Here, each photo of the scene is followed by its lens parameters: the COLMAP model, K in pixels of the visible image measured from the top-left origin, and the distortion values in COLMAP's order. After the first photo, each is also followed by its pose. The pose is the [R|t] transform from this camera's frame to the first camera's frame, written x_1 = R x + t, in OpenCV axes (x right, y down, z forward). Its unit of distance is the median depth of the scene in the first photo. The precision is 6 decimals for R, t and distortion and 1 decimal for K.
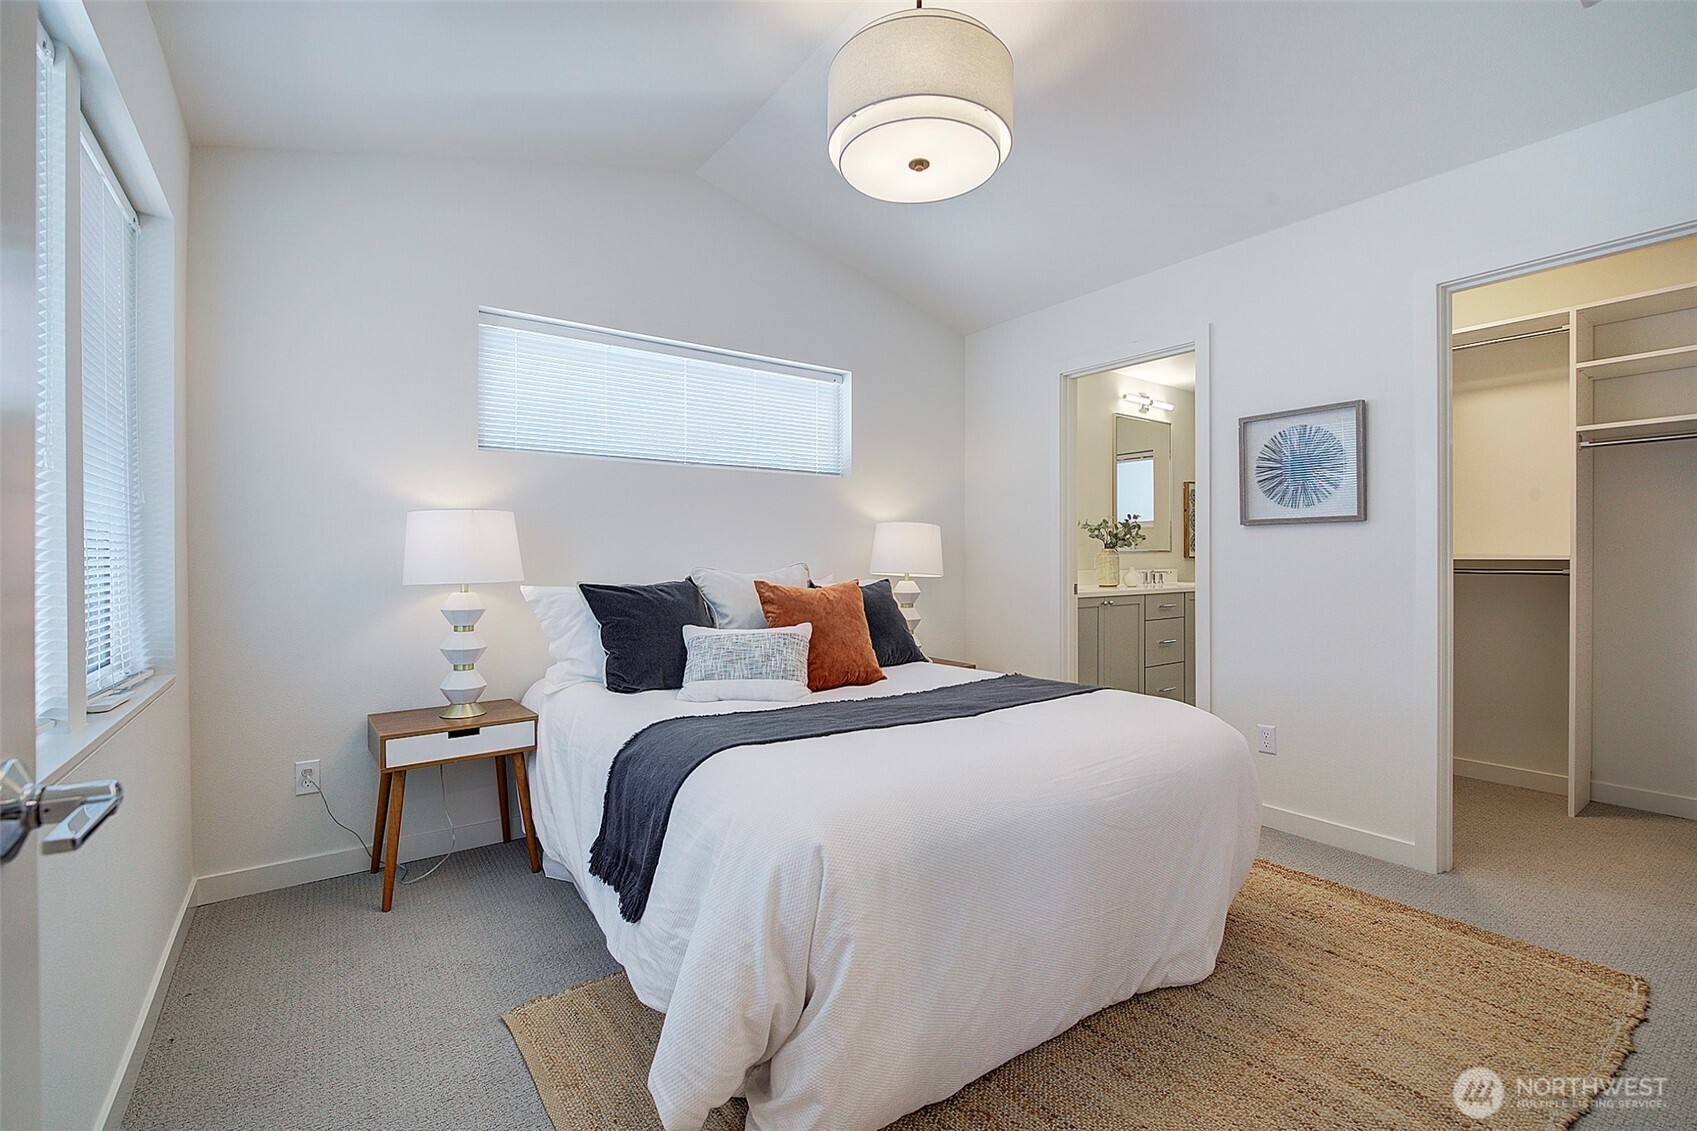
lens RADIAL K [[730.2, 0, 847.5], [0, 730.2, 567.7], [0, 0, 1]] dist [-0.012472, 0.000026]
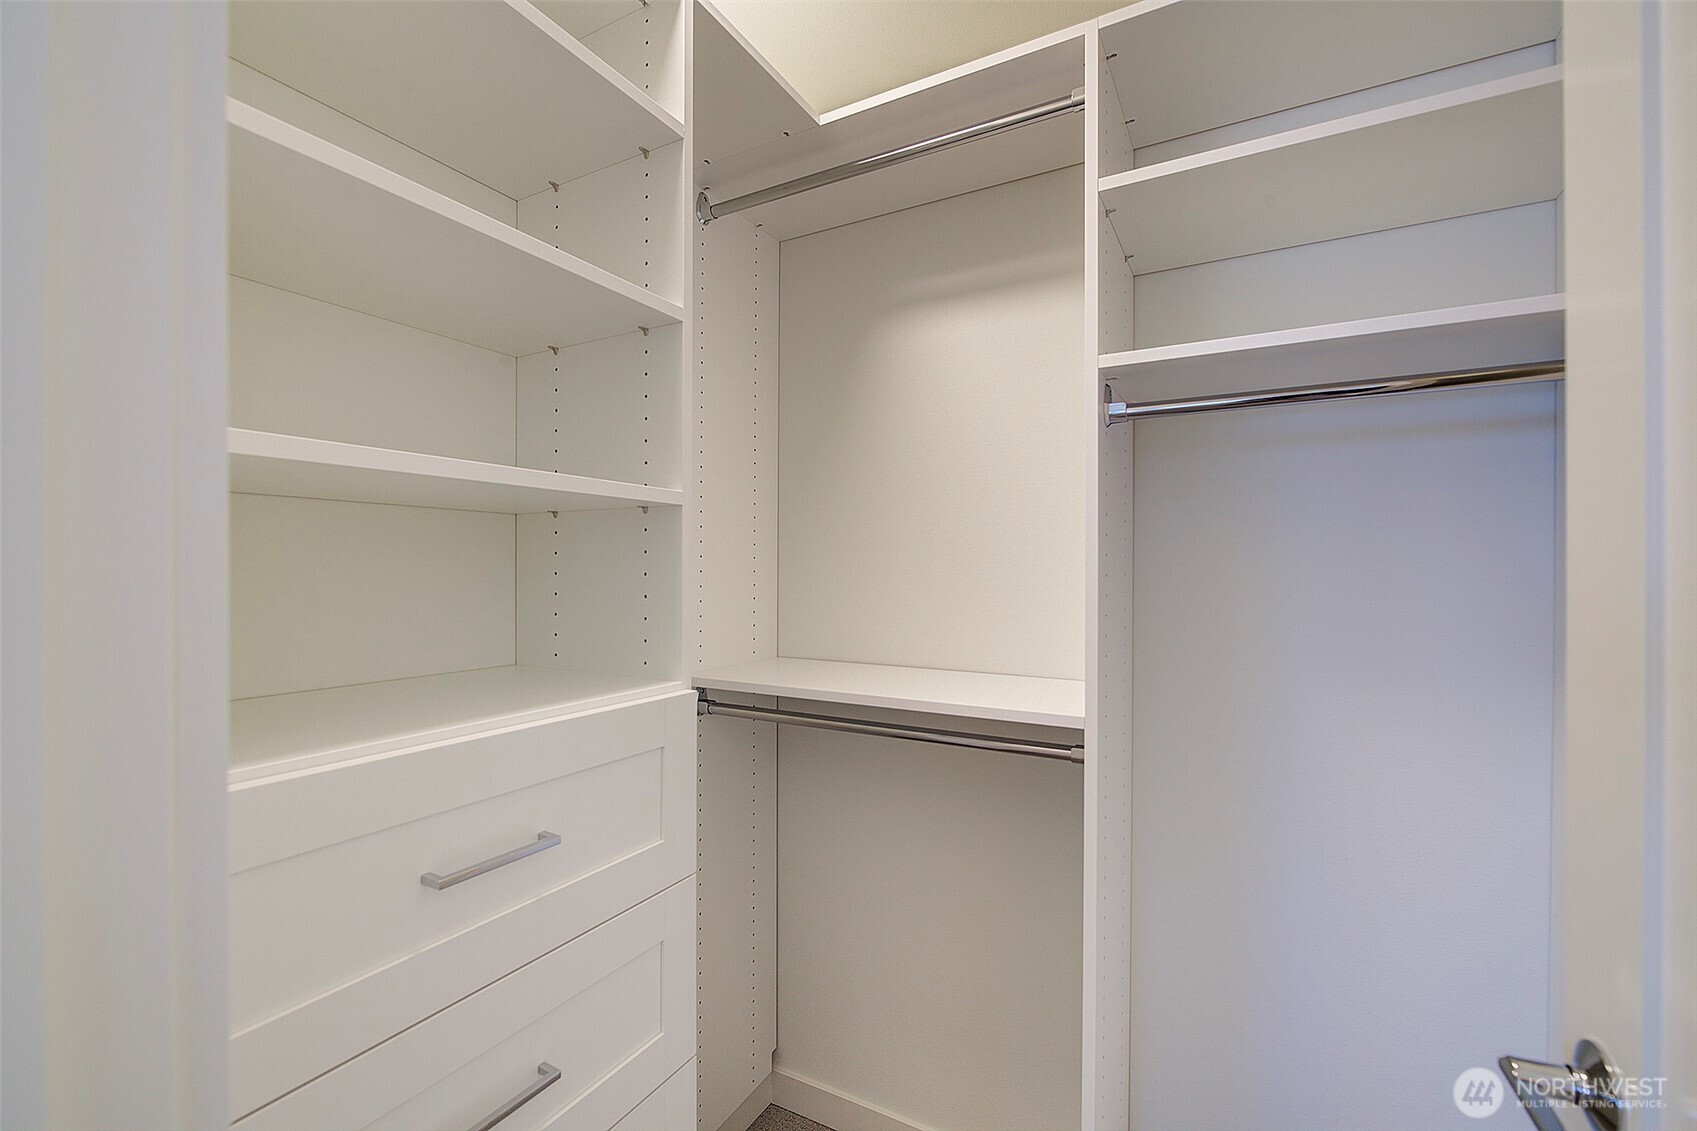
lens RADIAL K [[730.2, 0, 847.5], [0, 730.2, 567.7], [0, 0, 1]] dist [-0.012472, 0.000026]
pose [[0.896184, 0.001058, 0.443682, 0.753807], [-0.000381, 0.999999, -0.001614, -0.100856], [-0.443683, 0.001277, 0.896183, 0.745609]]
